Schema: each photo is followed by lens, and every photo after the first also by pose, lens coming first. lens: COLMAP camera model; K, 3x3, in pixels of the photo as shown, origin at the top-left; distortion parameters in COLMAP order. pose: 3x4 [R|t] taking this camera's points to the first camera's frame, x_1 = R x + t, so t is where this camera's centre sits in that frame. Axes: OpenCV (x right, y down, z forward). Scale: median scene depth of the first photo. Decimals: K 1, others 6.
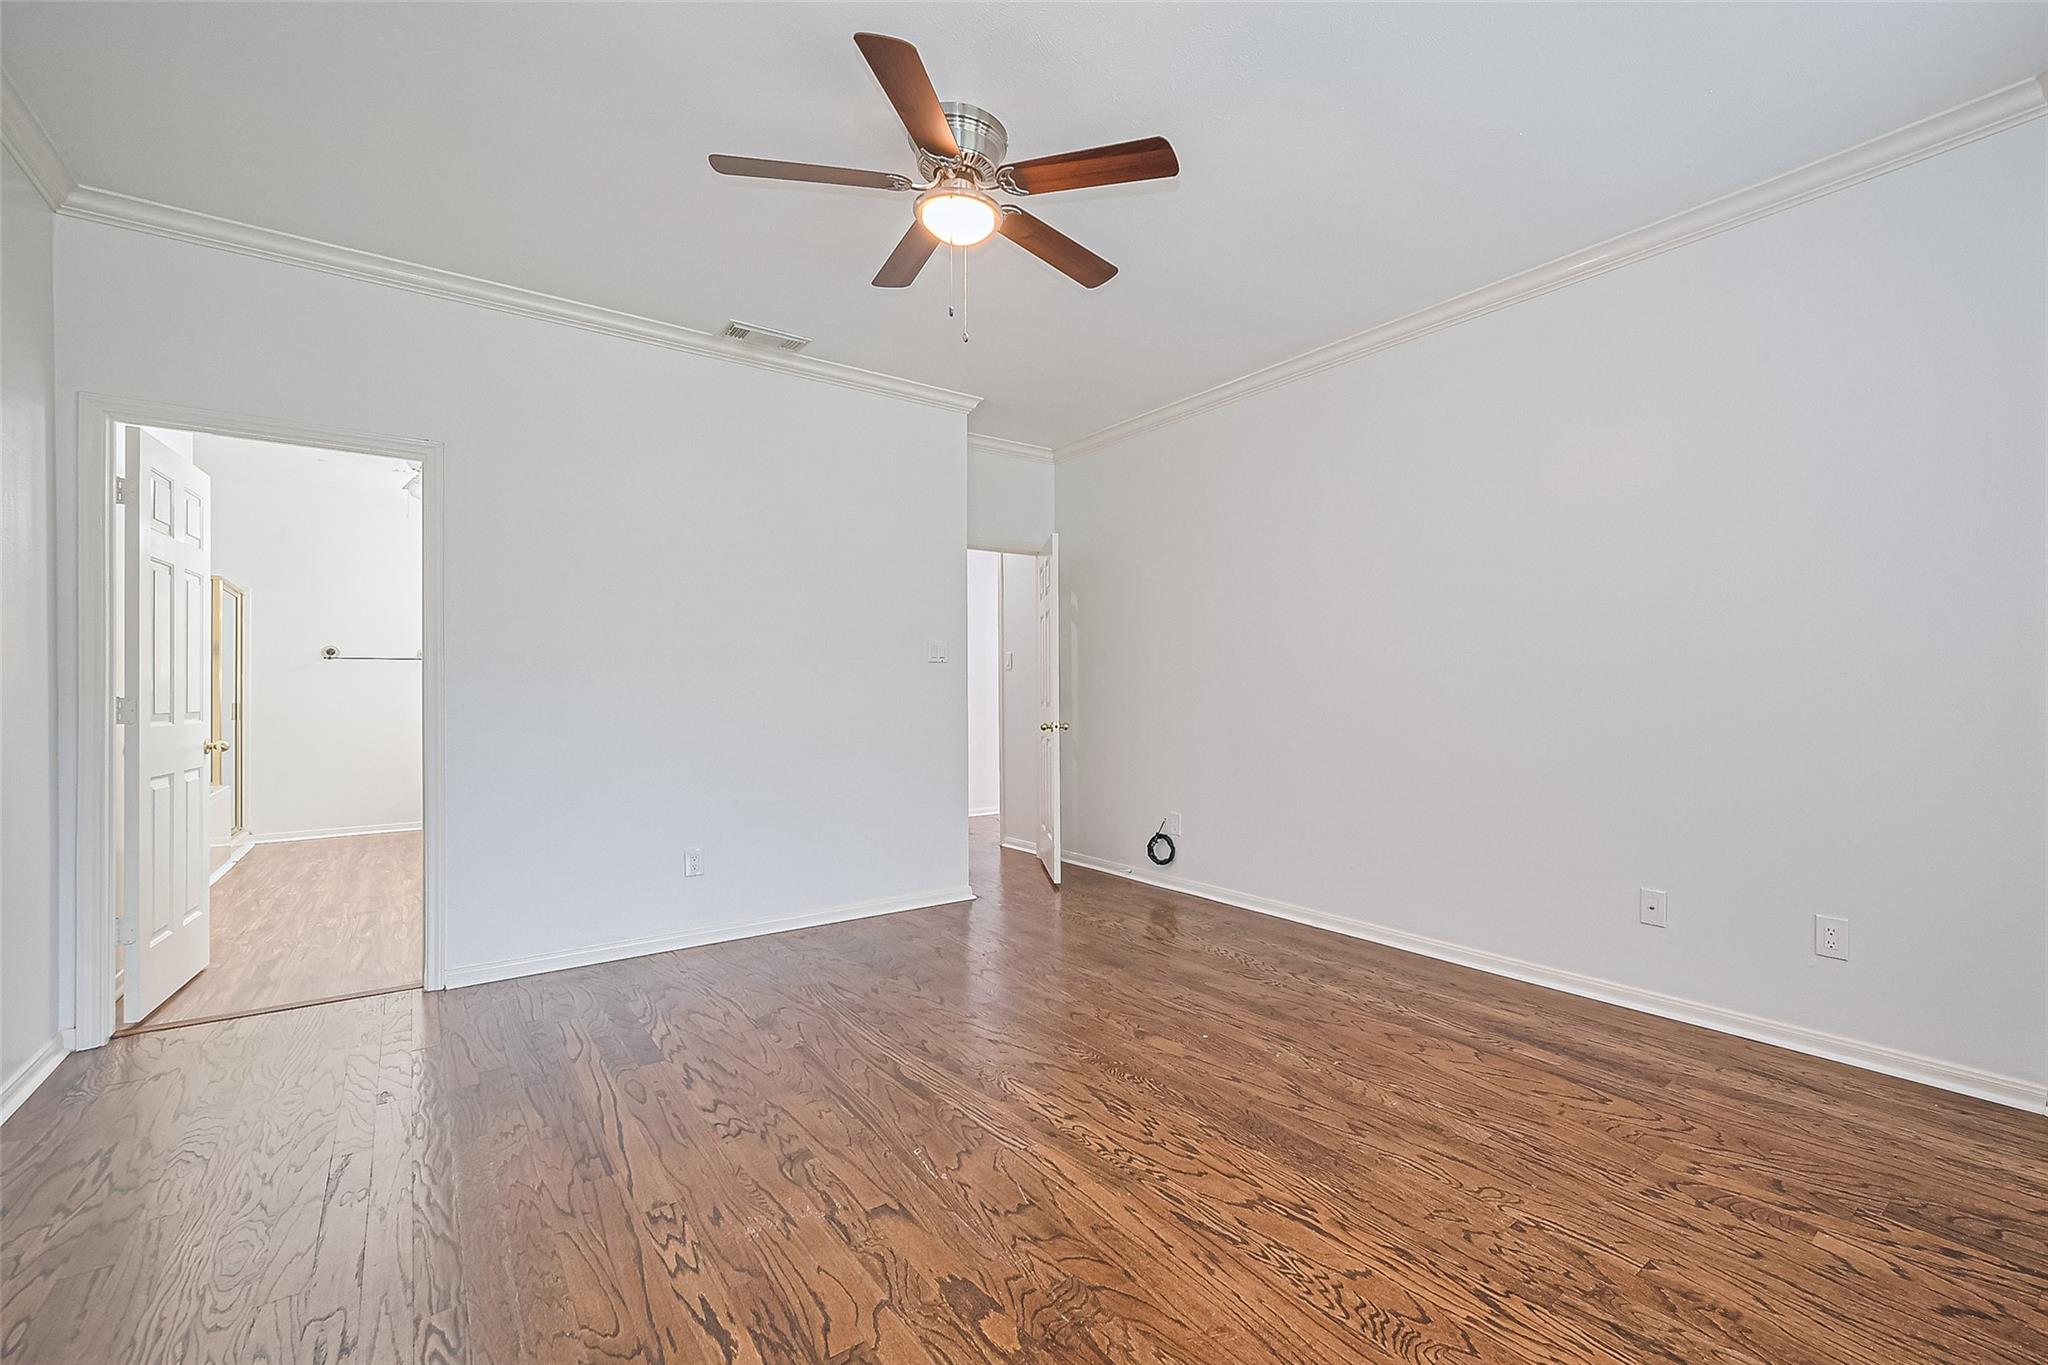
lens RADIAL K [[816.1, 0, 1019.7], [0, 816.1, 692.8], [0, 0, 1]] dist [-0.001023, -0.000405]
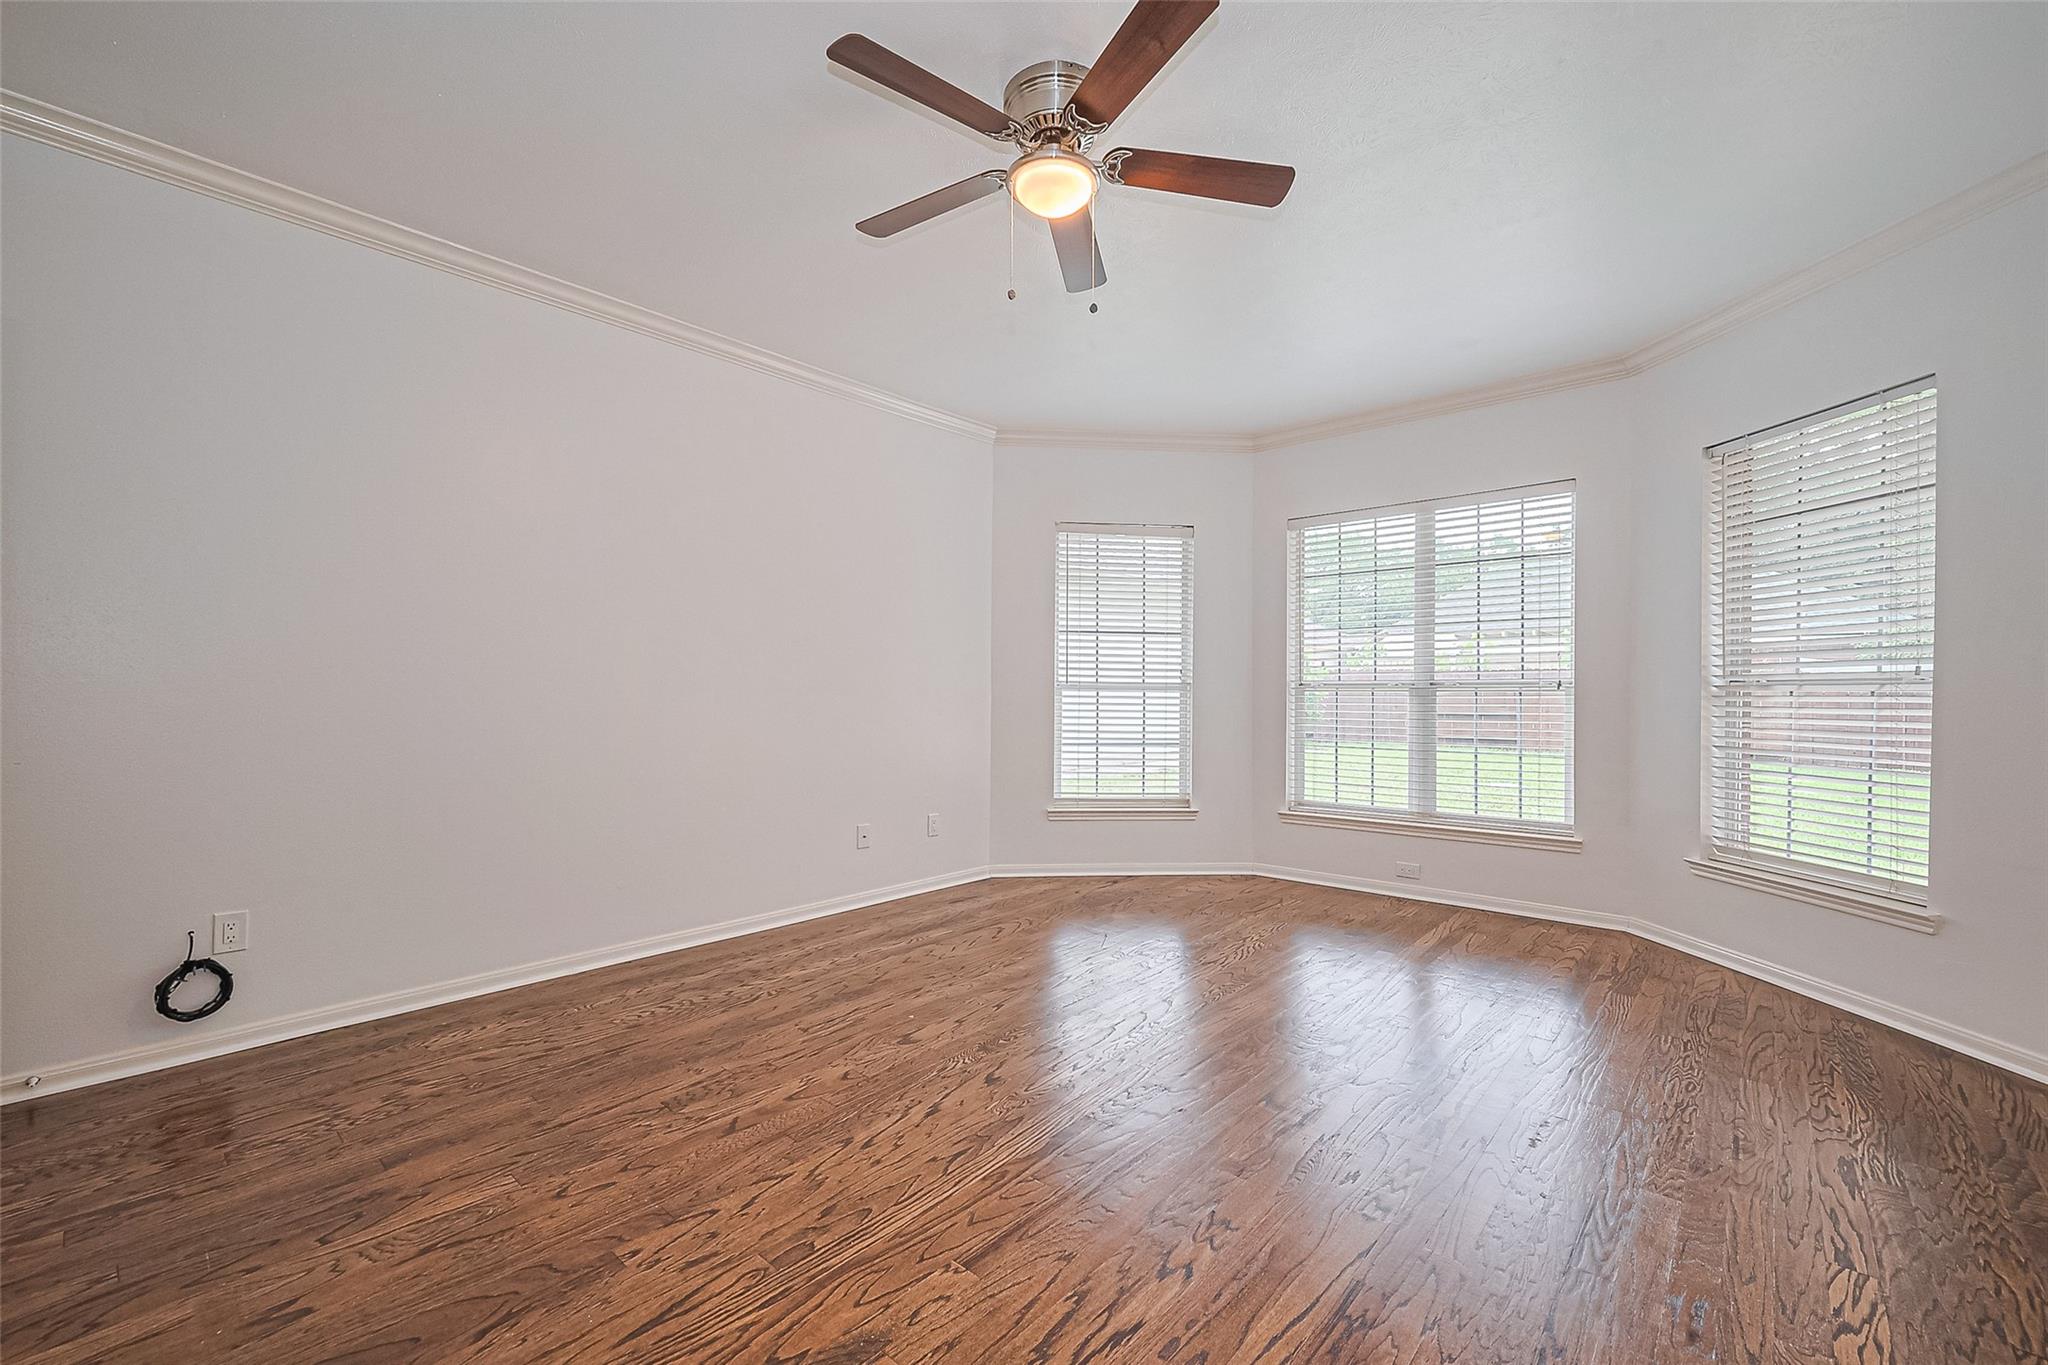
lens RADIAL K [[816.1, 0, 1019.7], [0, 816.1, 692.8], [0, 0, 1]] dist [-0.001023, -0.000405]
pose [[-0.175143, 0.003151, 0.984538, -0.827446], [-0.002749, 0.999989, -0.003690, -0.016170], [-0.984539, -0.003353, -0.175132, 0.969152]]
